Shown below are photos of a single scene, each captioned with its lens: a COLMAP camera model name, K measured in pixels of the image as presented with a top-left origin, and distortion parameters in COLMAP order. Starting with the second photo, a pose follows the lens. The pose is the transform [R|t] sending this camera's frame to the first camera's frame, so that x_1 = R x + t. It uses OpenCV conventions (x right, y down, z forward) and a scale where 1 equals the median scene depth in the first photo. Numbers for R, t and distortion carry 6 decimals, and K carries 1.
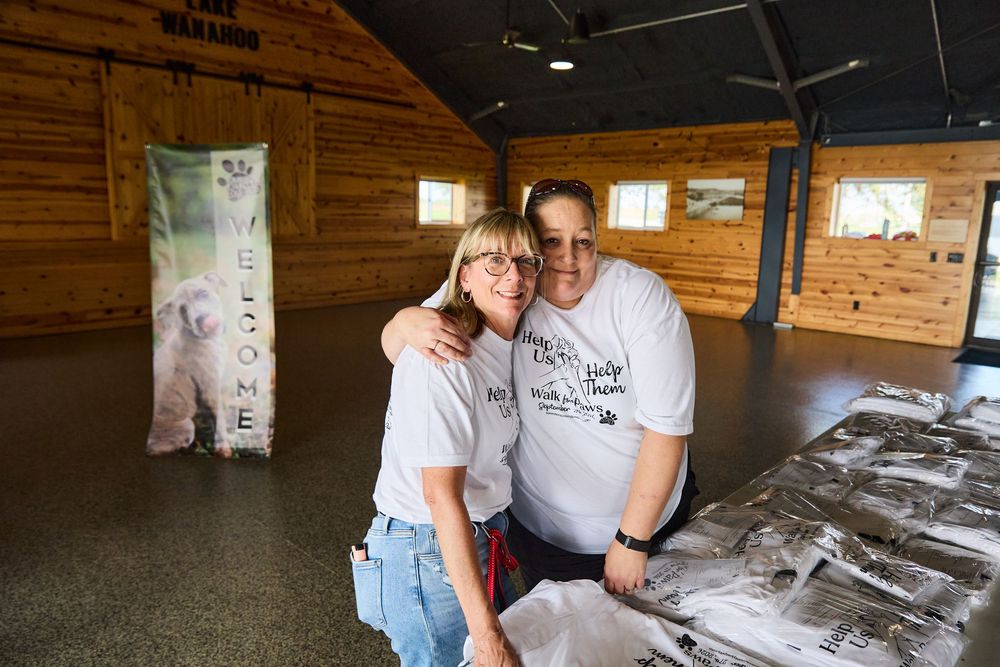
lens RADIAL K [[733.1, 0, 500.0], [0, 733.1, 333.5], [0, 0, 1]] dist [0.026870, -0.043400]
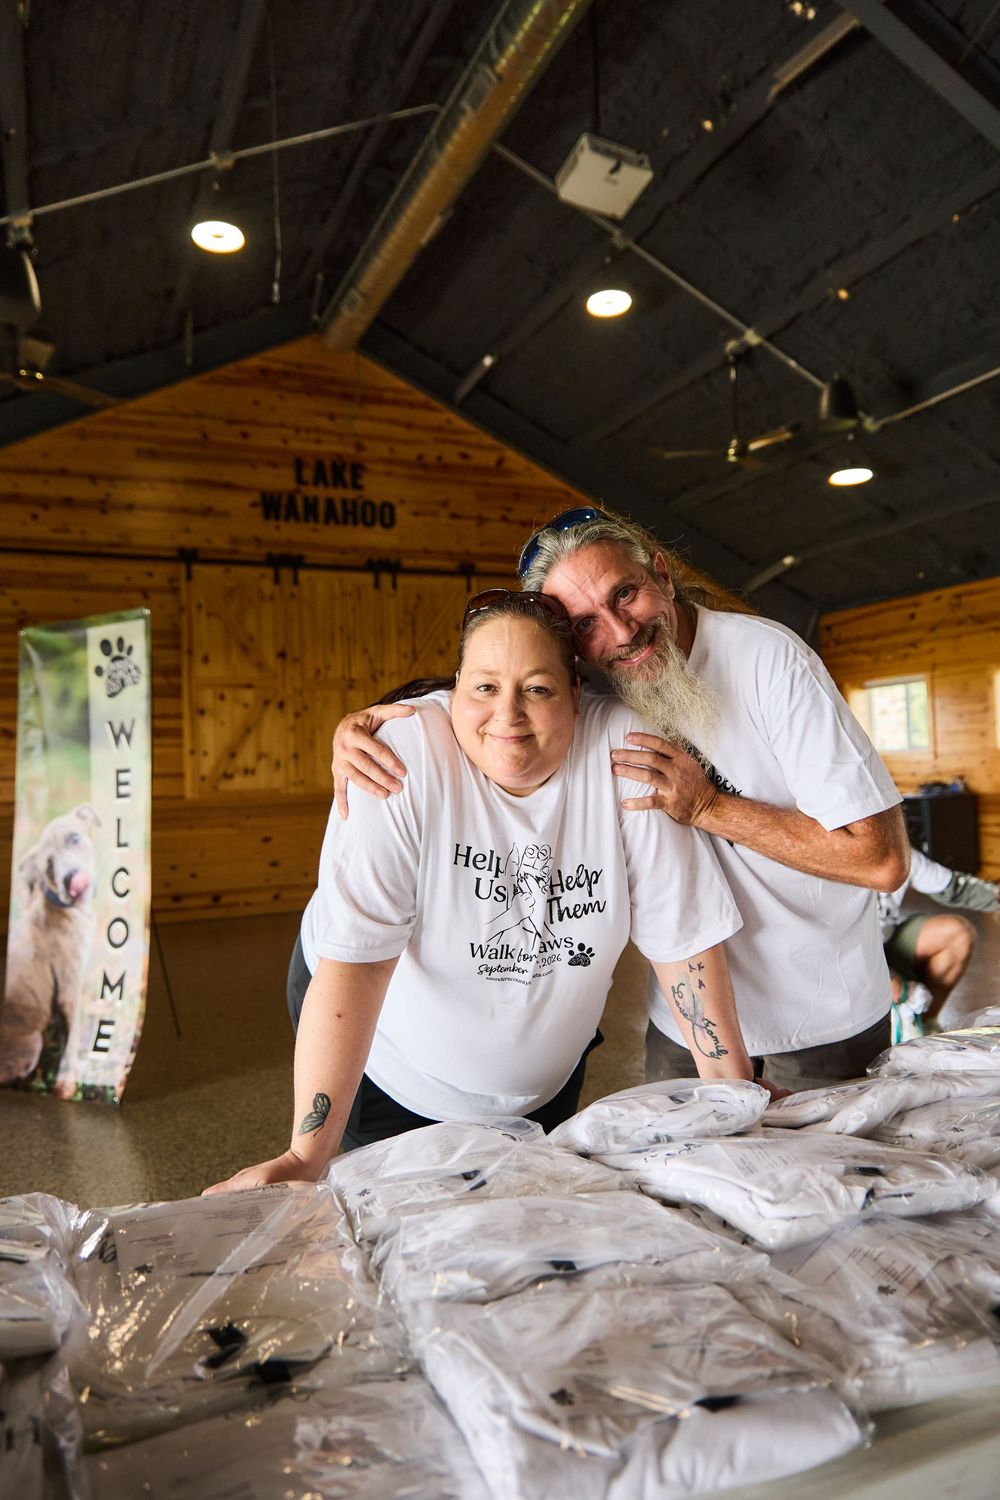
lens RADIAL K [[1099.6, 0, 500.0], [0, 1099.6, 750.0], [0, 0, 1]] dist [0.026870, -0.043400]
pose [[0.907988, -0.066621, -0.413665, 0.207568], [-0.014835, 0.981548, -0.190640, 0.029343], [0.418733, 0.179235, 0.890246, 0.150704]]
